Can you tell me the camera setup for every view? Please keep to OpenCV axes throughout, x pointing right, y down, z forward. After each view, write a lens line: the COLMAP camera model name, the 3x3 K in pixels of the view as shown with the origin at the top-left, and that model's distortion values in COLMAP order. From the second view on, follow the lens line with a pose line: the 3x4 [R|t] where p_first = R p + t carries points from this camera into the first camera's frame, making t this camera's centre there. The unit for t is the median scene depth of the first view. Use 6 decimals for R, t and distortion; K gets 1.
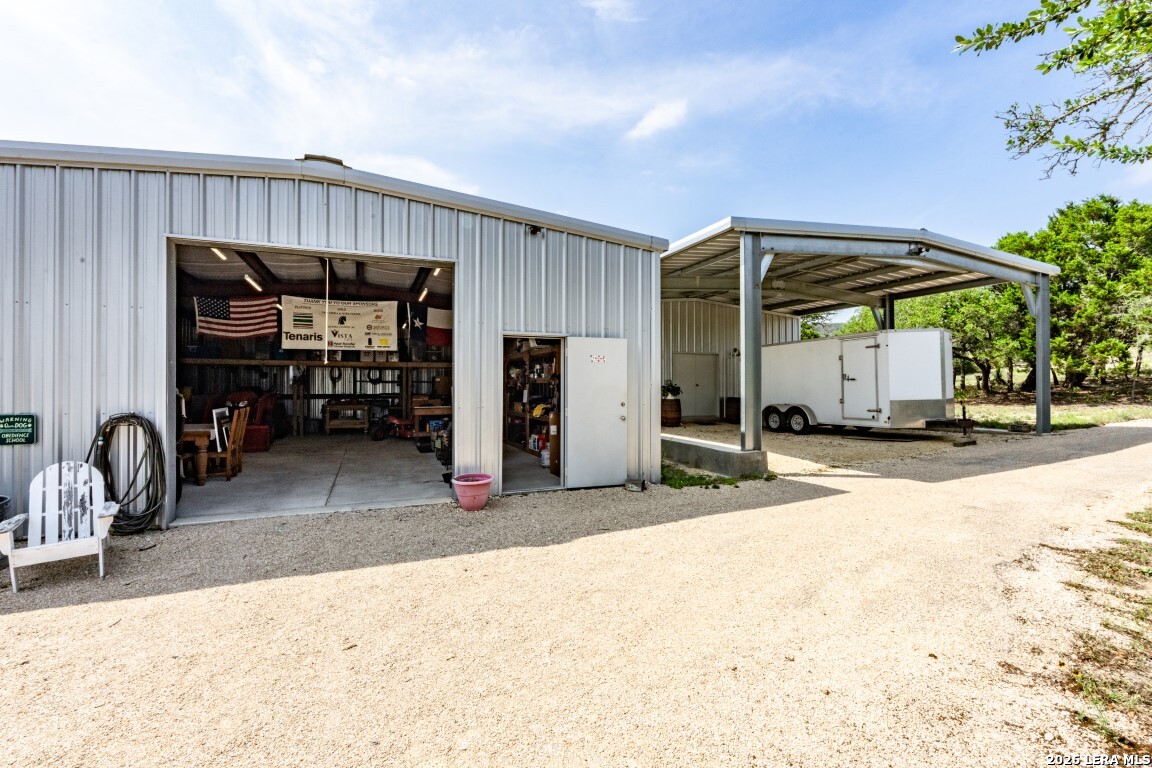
lens RADIAL K [[542.9, 0, 576.0], [0, 542.9, 384.0], [0, 0, 1]] dist [-0.016681, -0.000219]
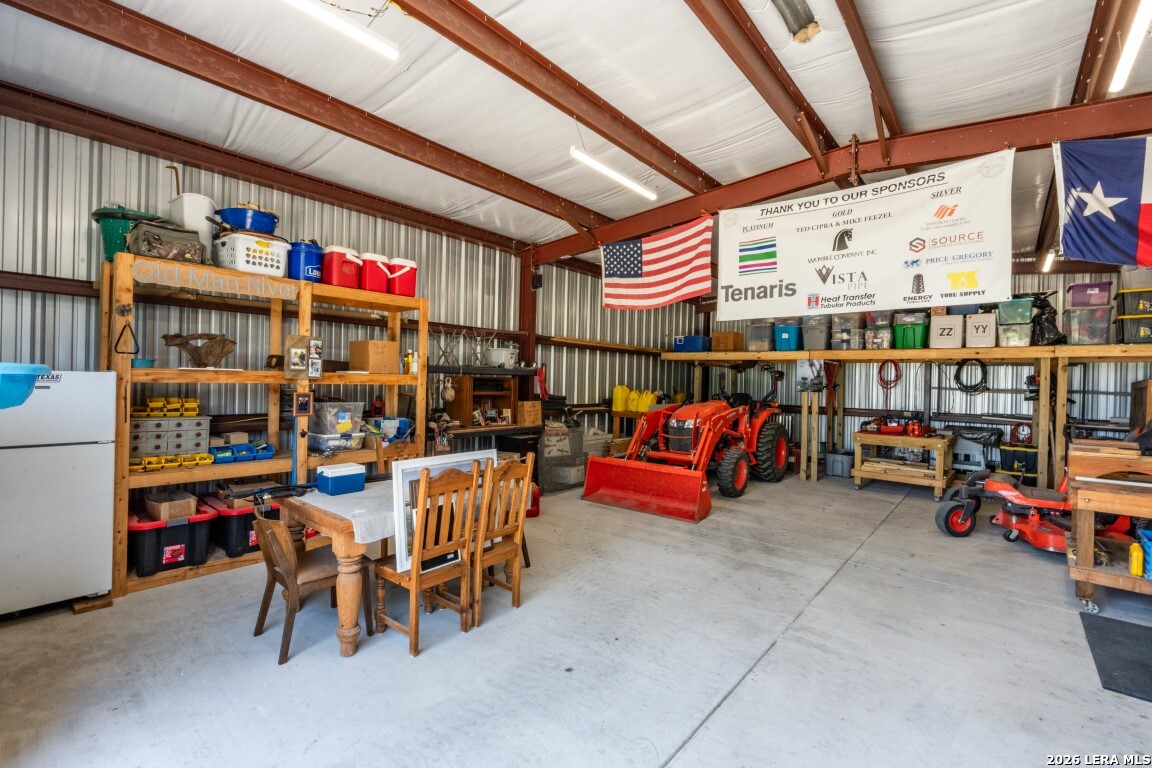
lens RADIAL K [[557.2, 0, 534.7], [0, 557.2, 380.6], [0, 0, 1]] dist [-0.002913, -0.000939]
pose [[0.489316, 0.012989, -0.872010, -0.175085], [-0.019526, 0.999802, 0.003936, -0.009559], [0.871888, 0.015101, 0.489472, 0.577811]]
